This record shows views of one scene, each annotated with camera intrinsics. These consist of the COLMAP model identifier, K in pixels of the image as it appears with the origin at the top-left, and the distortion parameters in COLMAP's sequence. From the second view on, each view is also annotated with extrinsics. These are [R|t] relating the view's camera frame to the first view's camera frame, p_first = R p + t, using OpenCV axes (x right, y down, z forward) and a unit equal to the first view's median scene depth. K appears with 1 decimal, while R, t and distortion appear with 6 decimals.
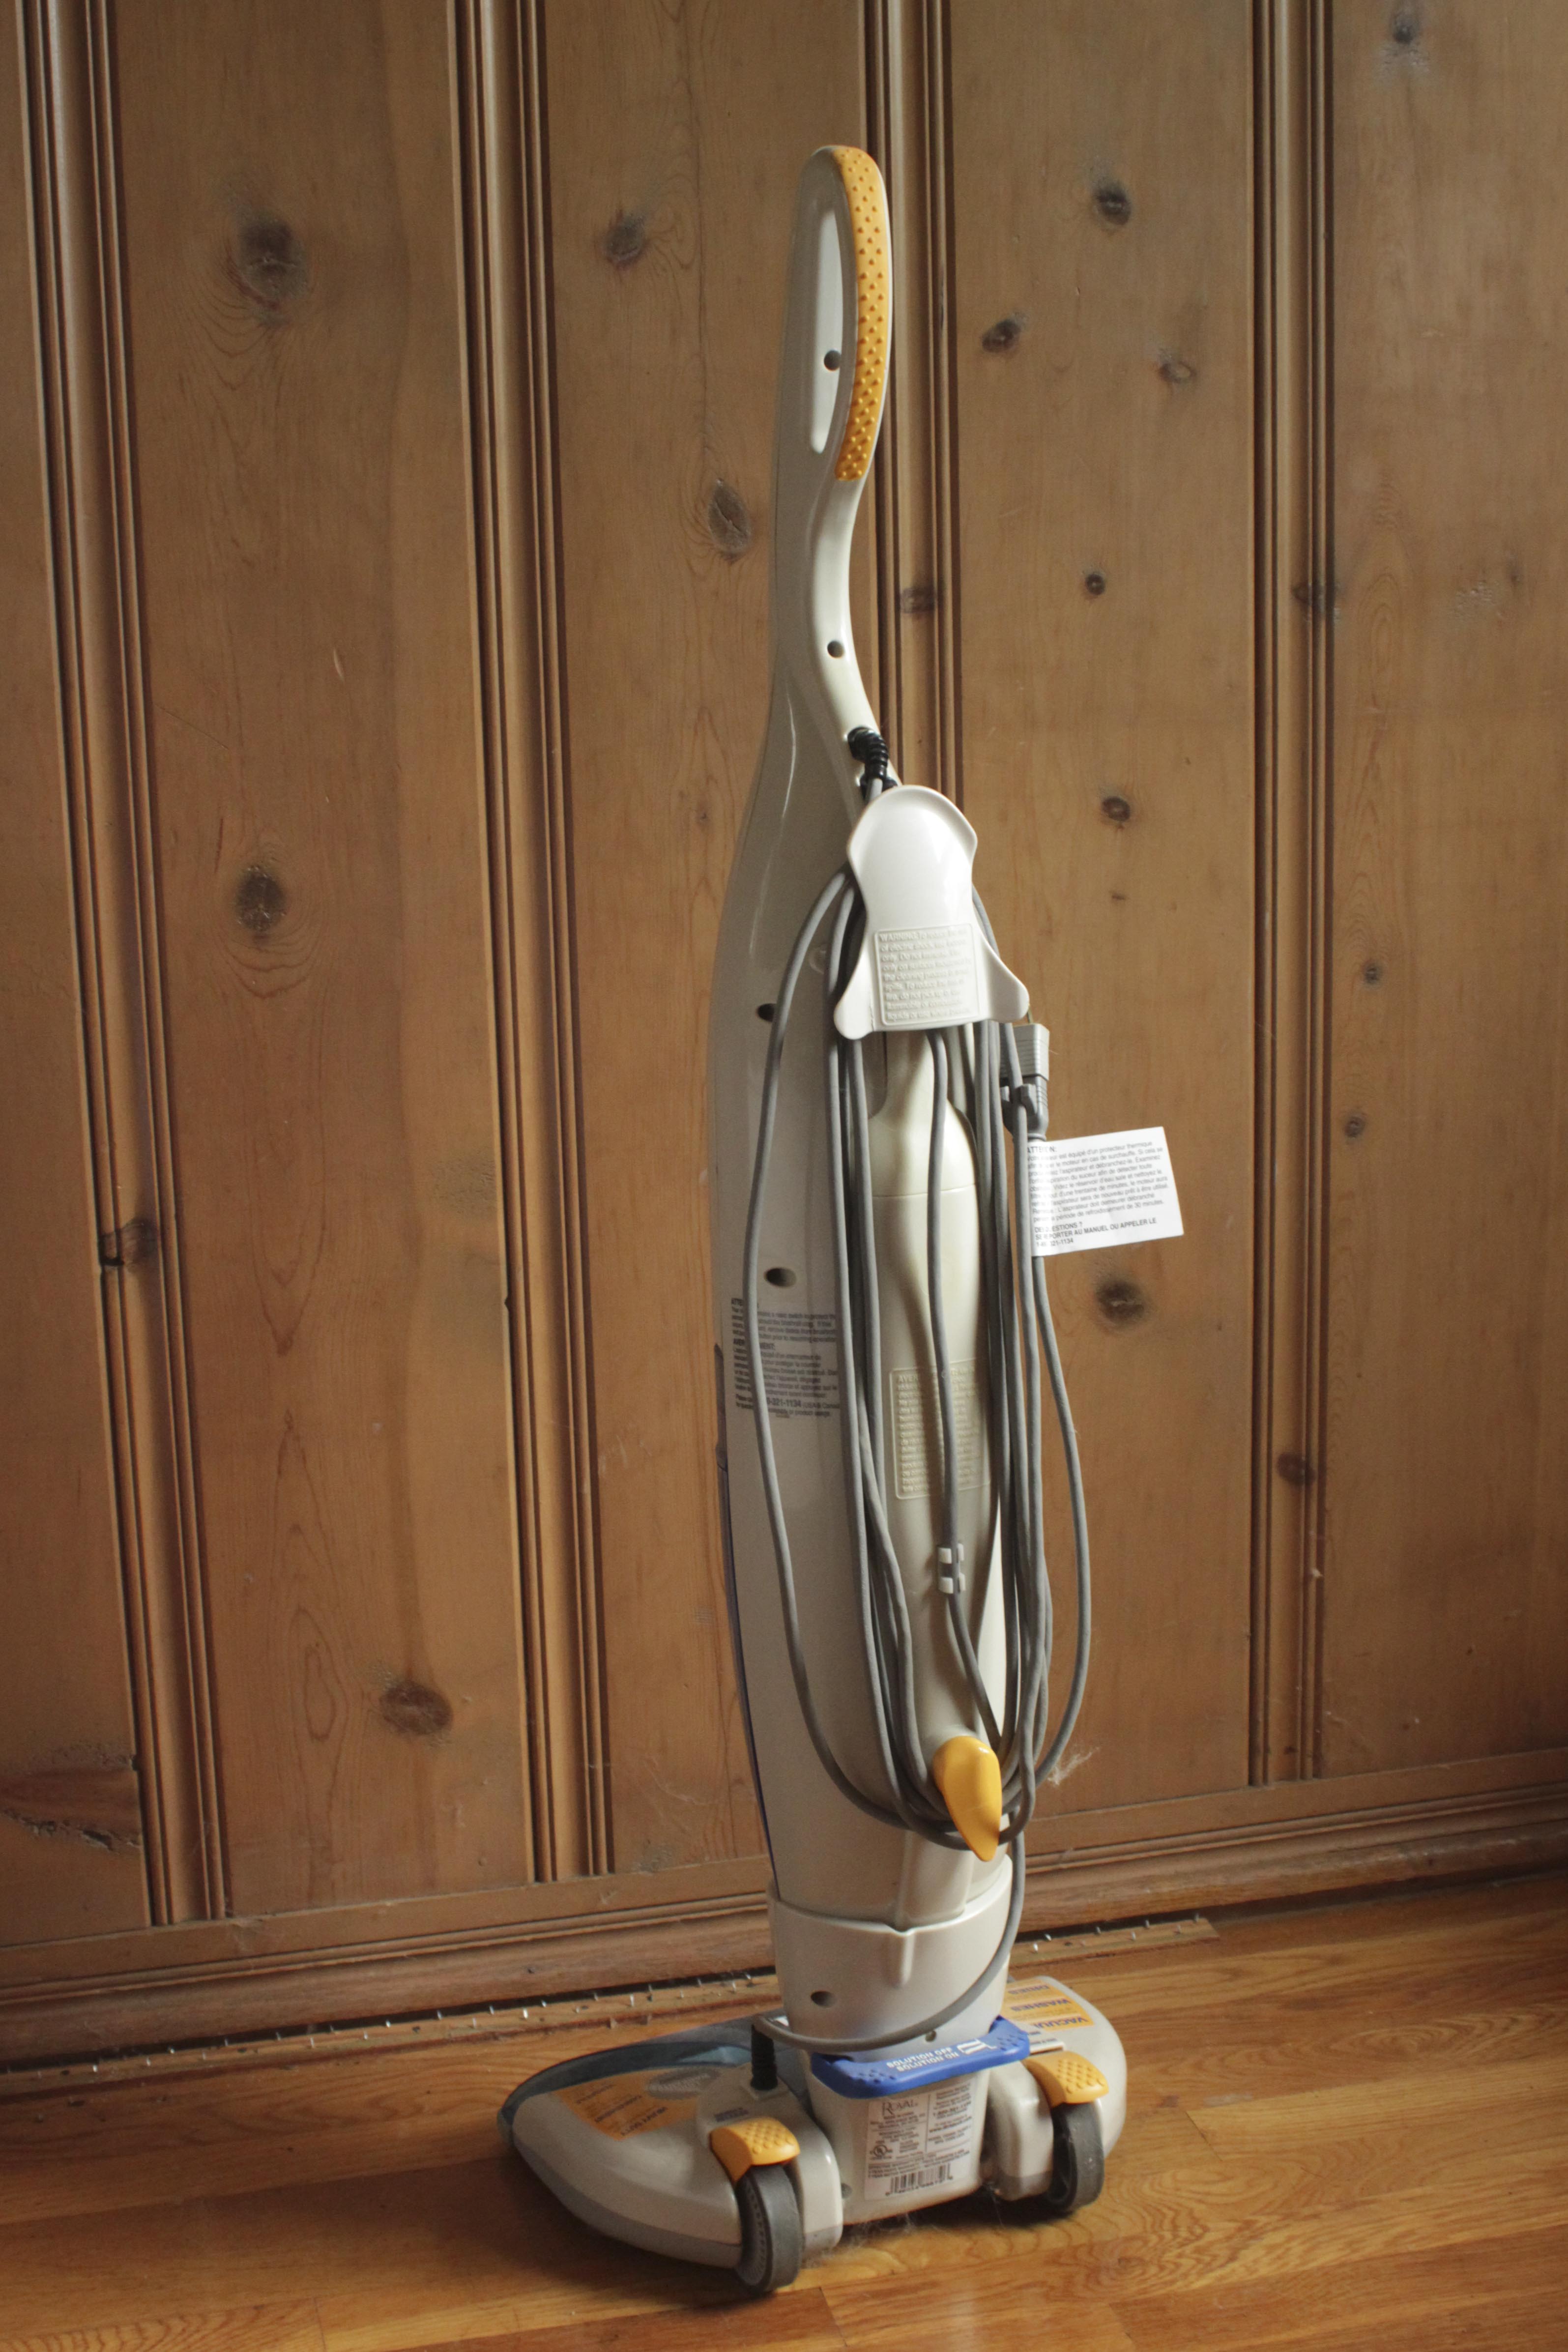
lens RADIAL K [[3356.0, 0, 784.0], [0, 3356.0, 1176.0], [0, 0, 1]] dist [-0.183094, 0.207244]
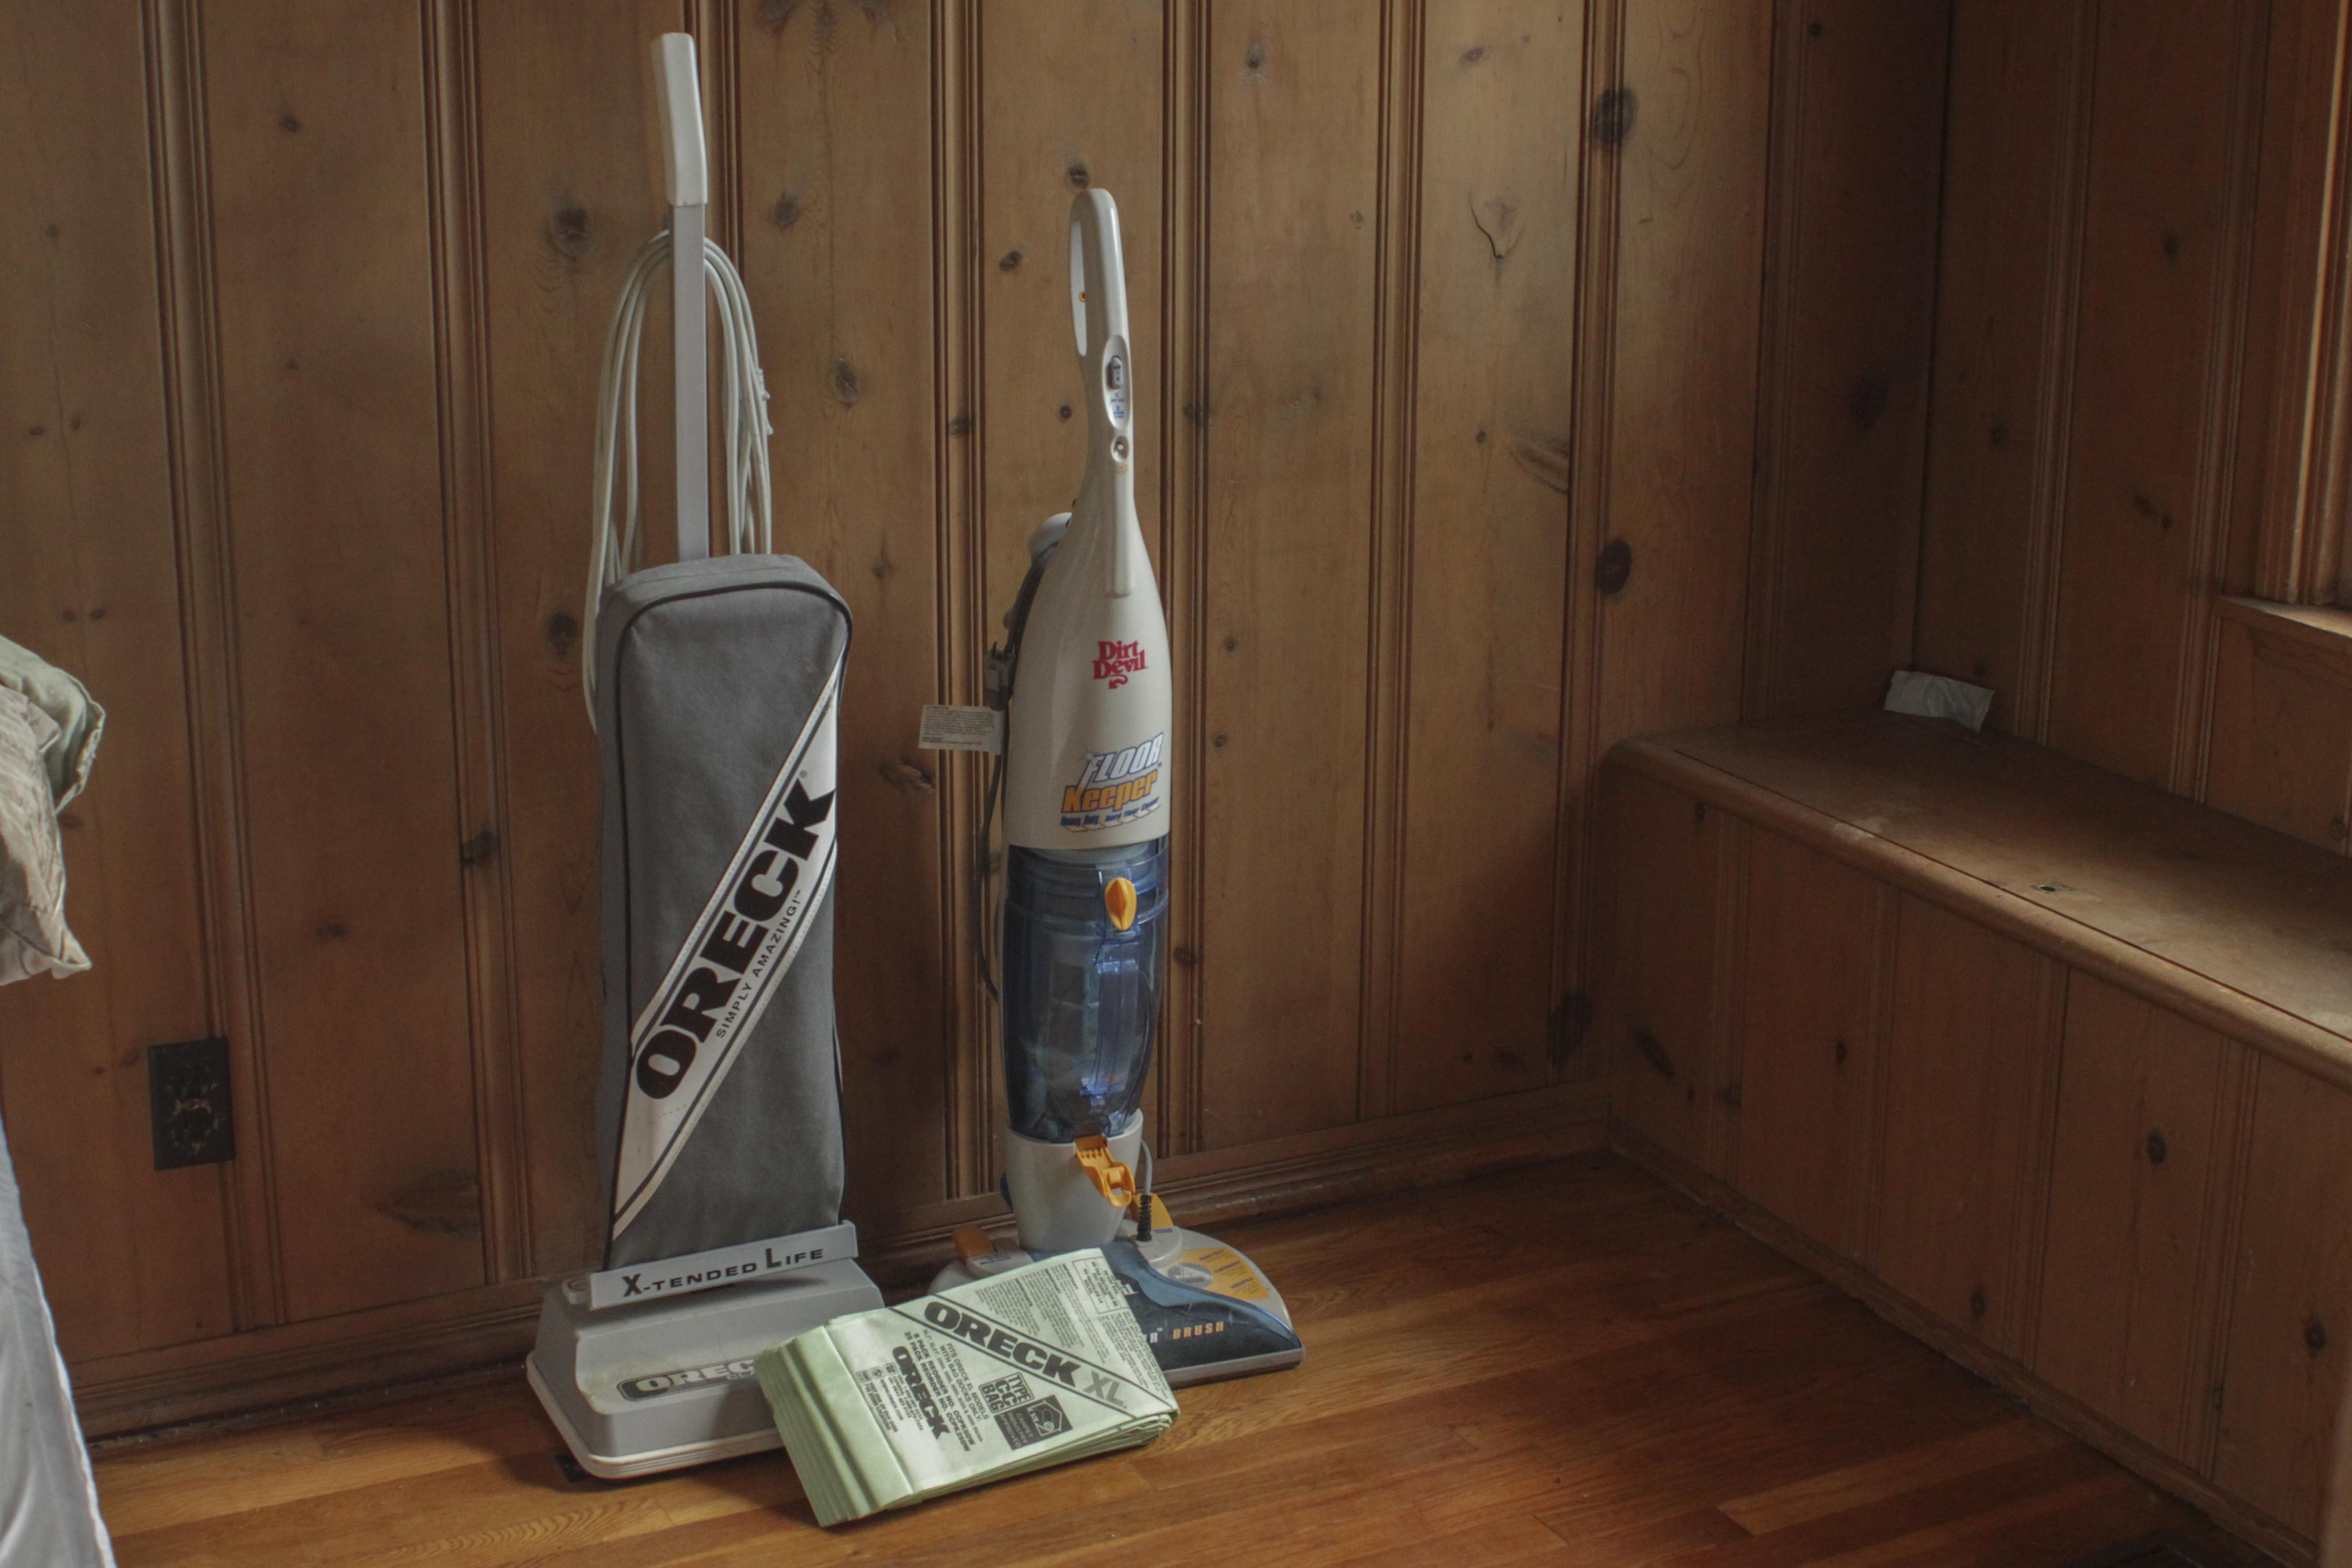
lens RADIAL K [[3356.0, 0, 1108.0], [0, 3356.0, 756.4], [0, 0, 1]] dist [-0.183094, 0.207244]
pose [[0.976838, -0.030503, 0.211794, -0.232864], [0.020846, 0.998645, 0.047678, -0.089845], [-0.212962, -0.042158, 0.976151, -0.578719]]
